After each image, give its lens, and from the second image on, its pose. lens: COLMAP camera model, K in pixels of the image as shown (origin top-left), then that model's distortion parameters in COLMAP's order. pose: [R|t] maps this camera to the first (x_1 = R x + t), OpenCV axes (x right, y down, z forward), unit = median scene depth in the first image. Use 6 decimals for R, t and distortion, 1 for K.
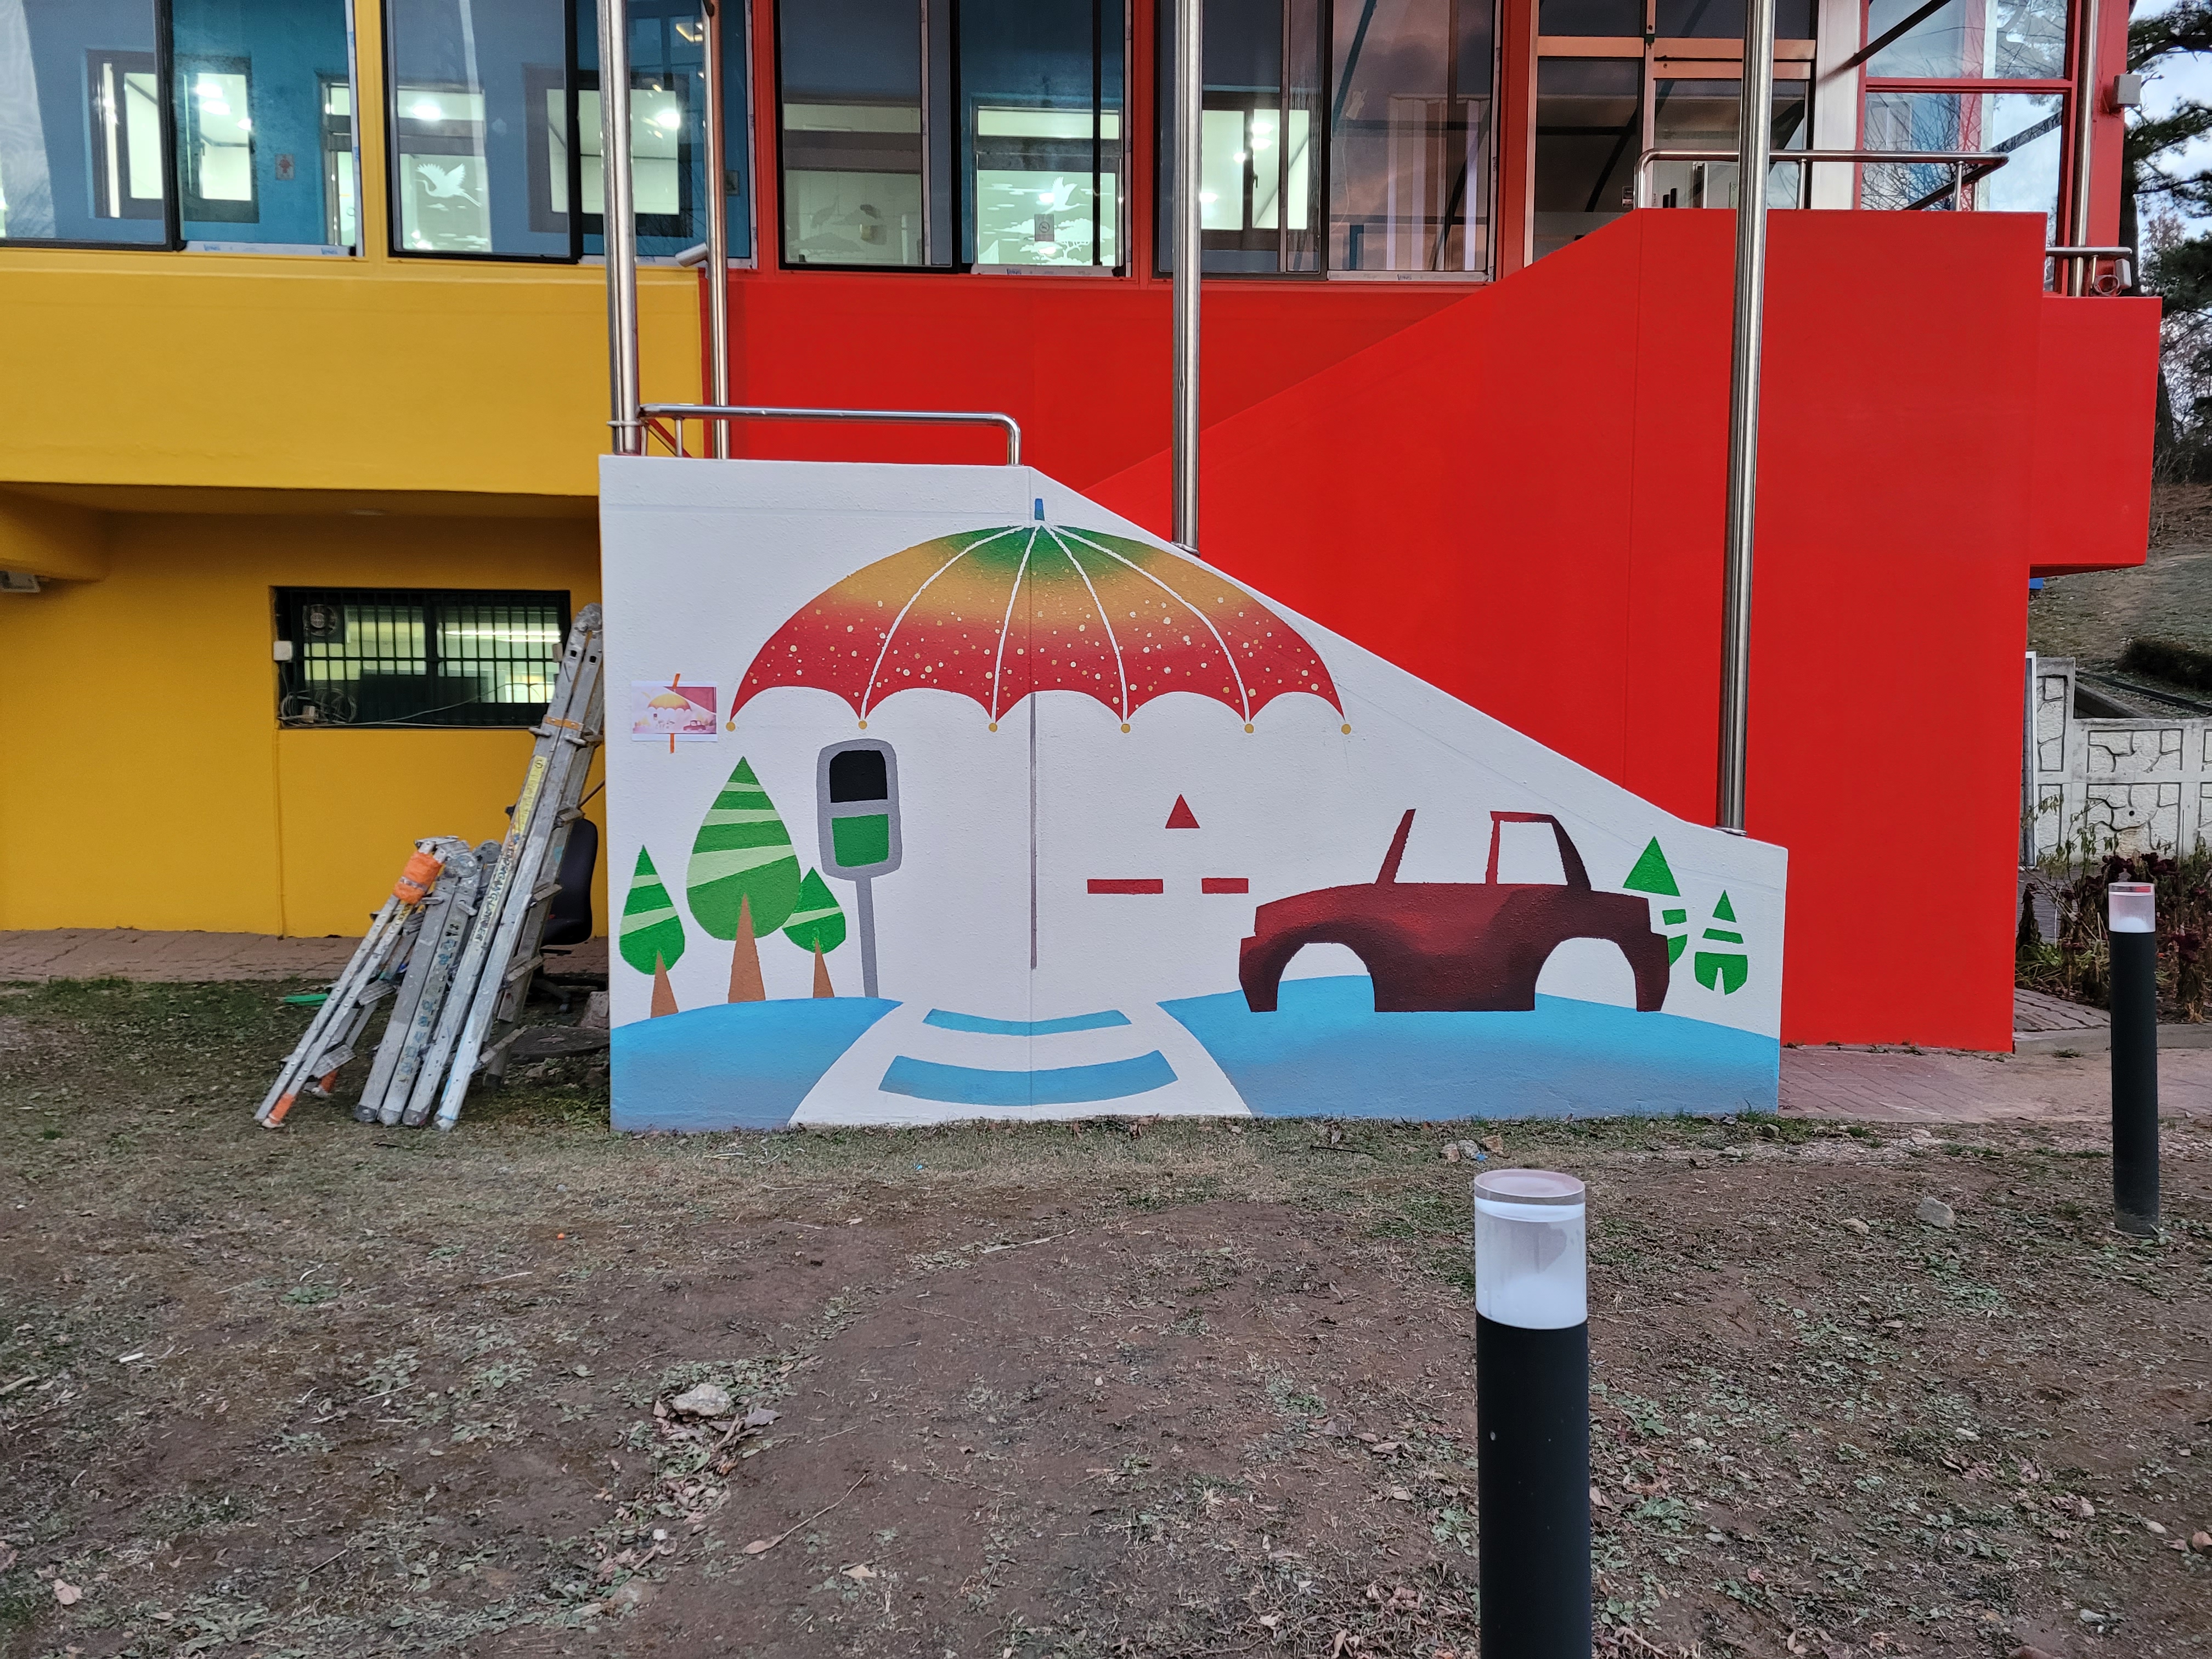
lens RADIAL K [[1632.0, 0, 1092.4], [0, 1632.0, 826.7], [0, 0, 1]] dist [0.071673, -0.049865]
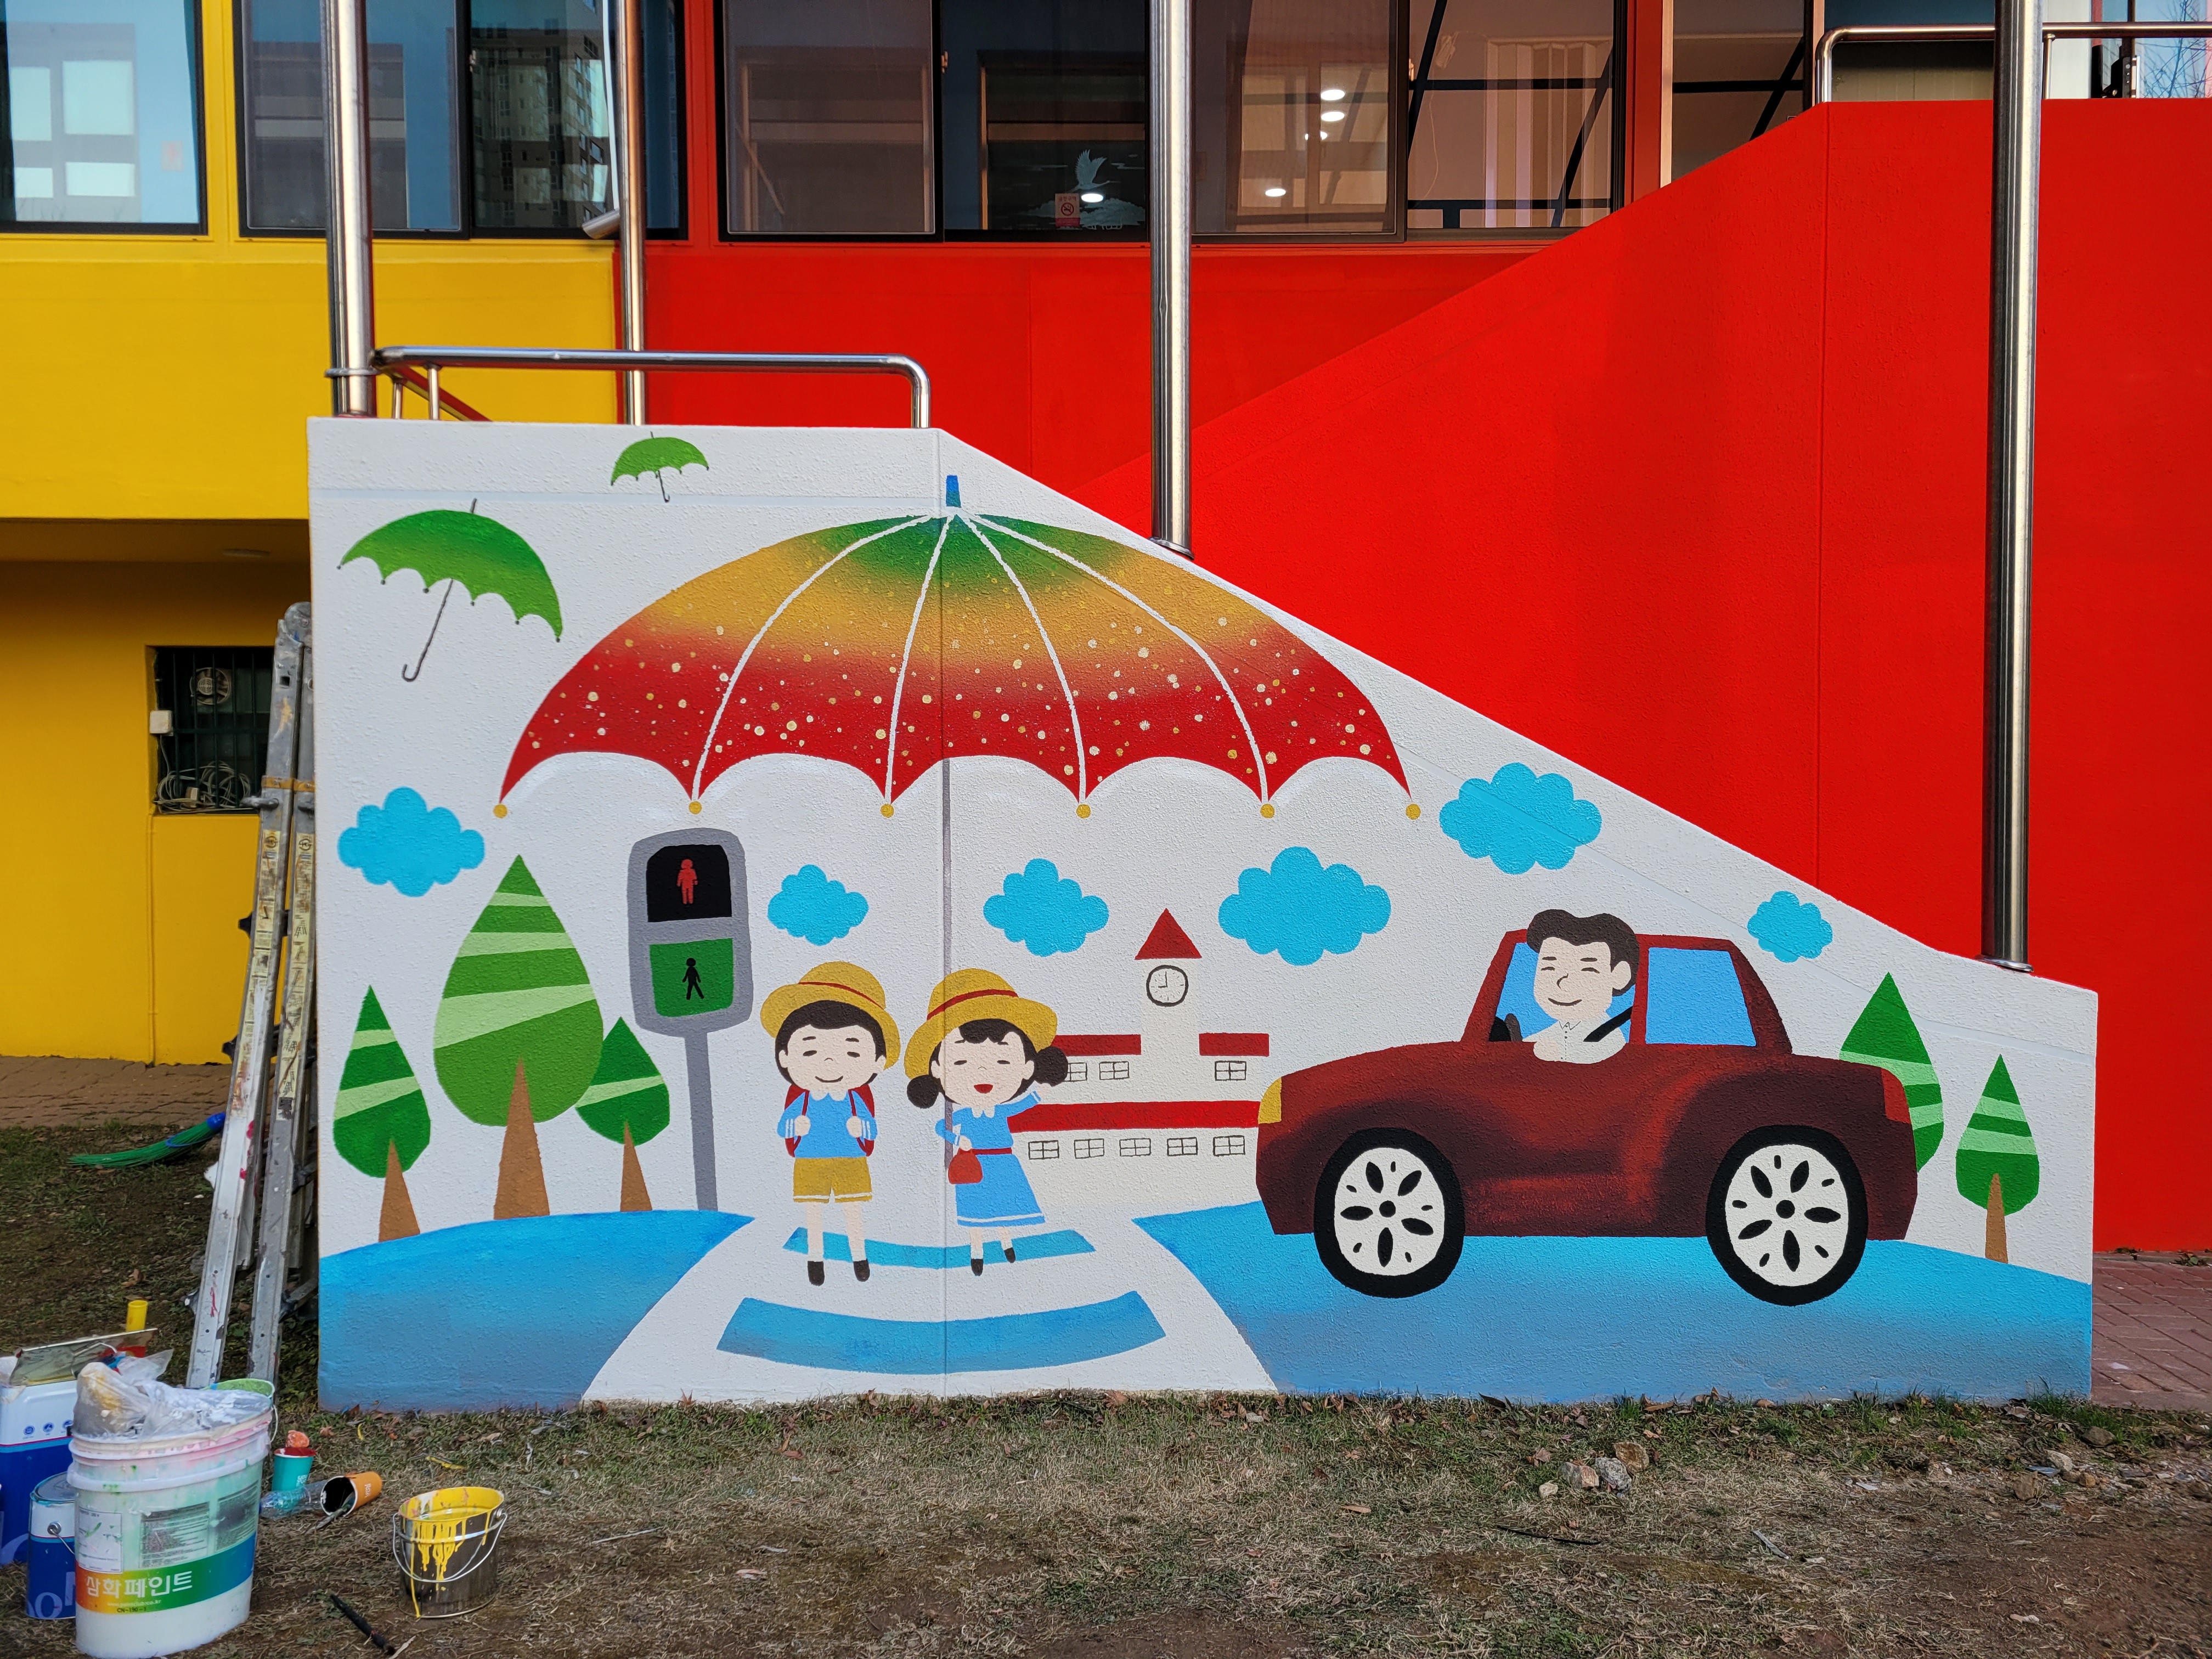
lens RADIAL K [[1632.0, 0, 1104.9], [0, 1632.0, 820.4], [0, 0, 1]] dist [0.071673, -0.049865]
pose [[0.998019, -0.002481, -0.062858, 0.071840], [-0.000833, 0.998613, -0.052638, -0.020838], [0.062902, 0.052586, 0.996633, 0.326121]]
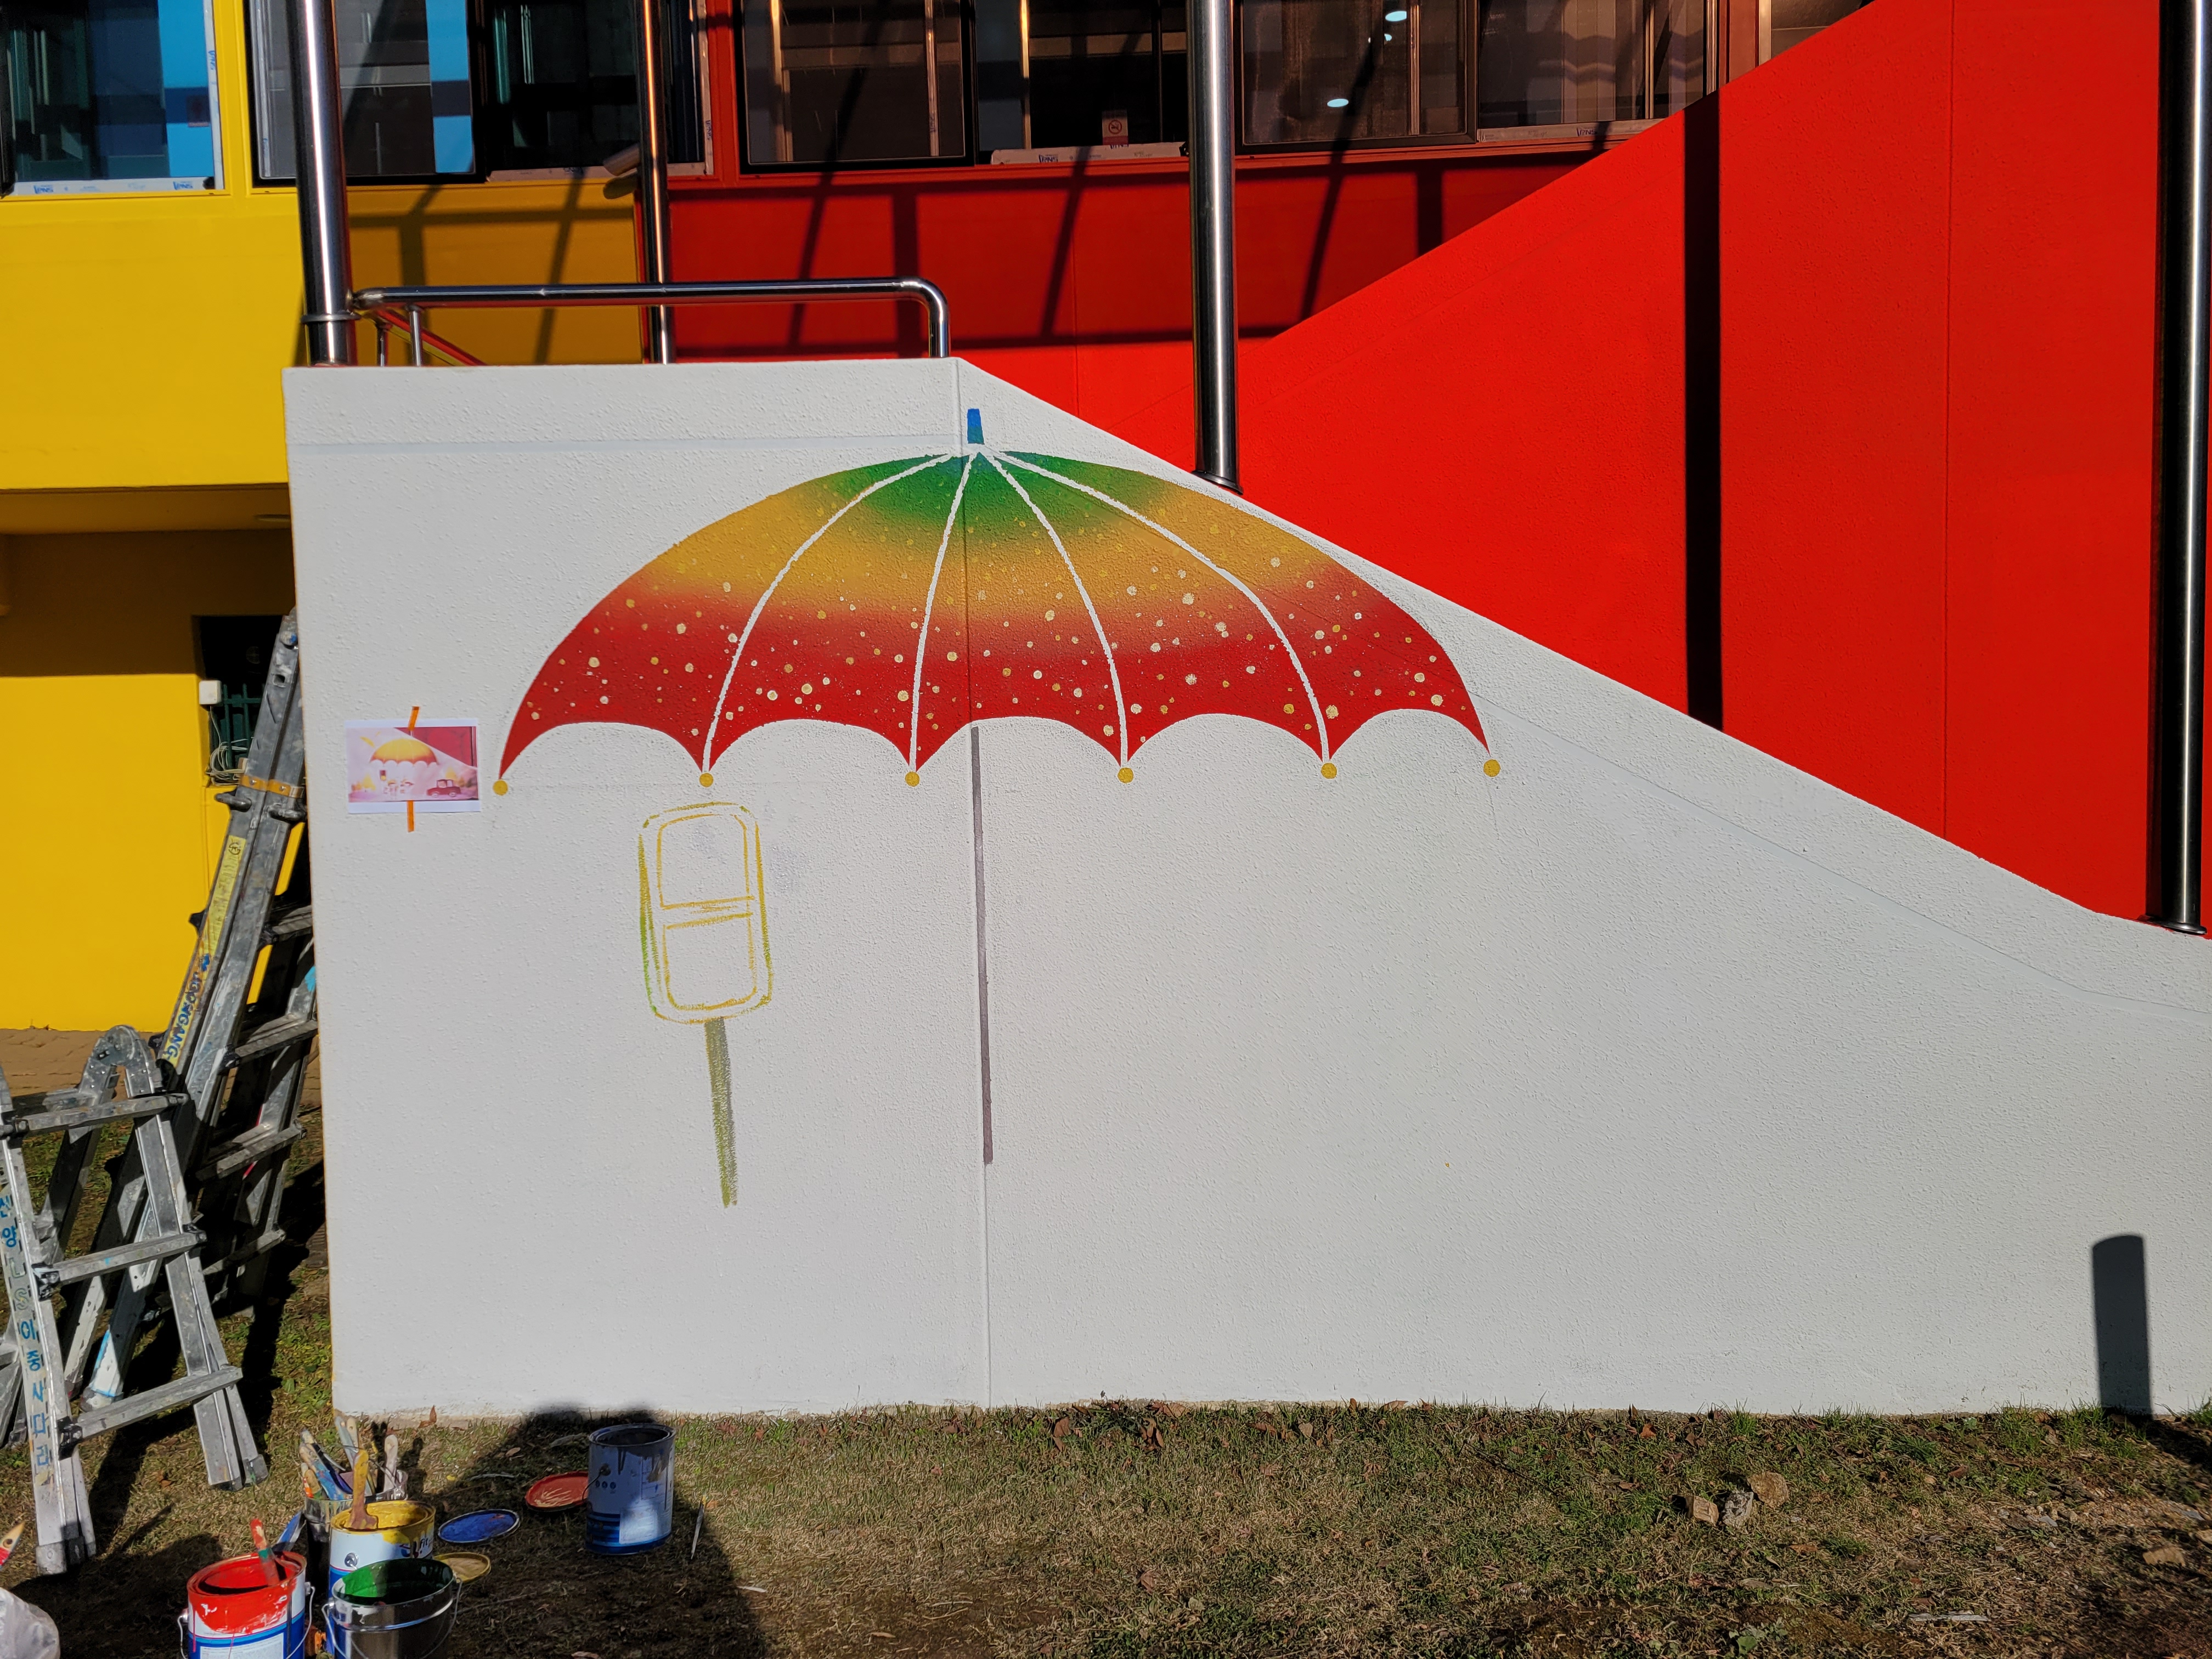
lens RADIAL K [[1632.0, 0, 1092.2], [0, 1632.0, 814.9], [0, 0, 1]] dist [0.071673, -0.049865]
pose [[0.992832, -0.019370, -0.117938, 0.080414], [0.016839, 0.999607, -0.022417, -0.031651], [0.118325, 0.020270, 0.992768, 0.385447]]
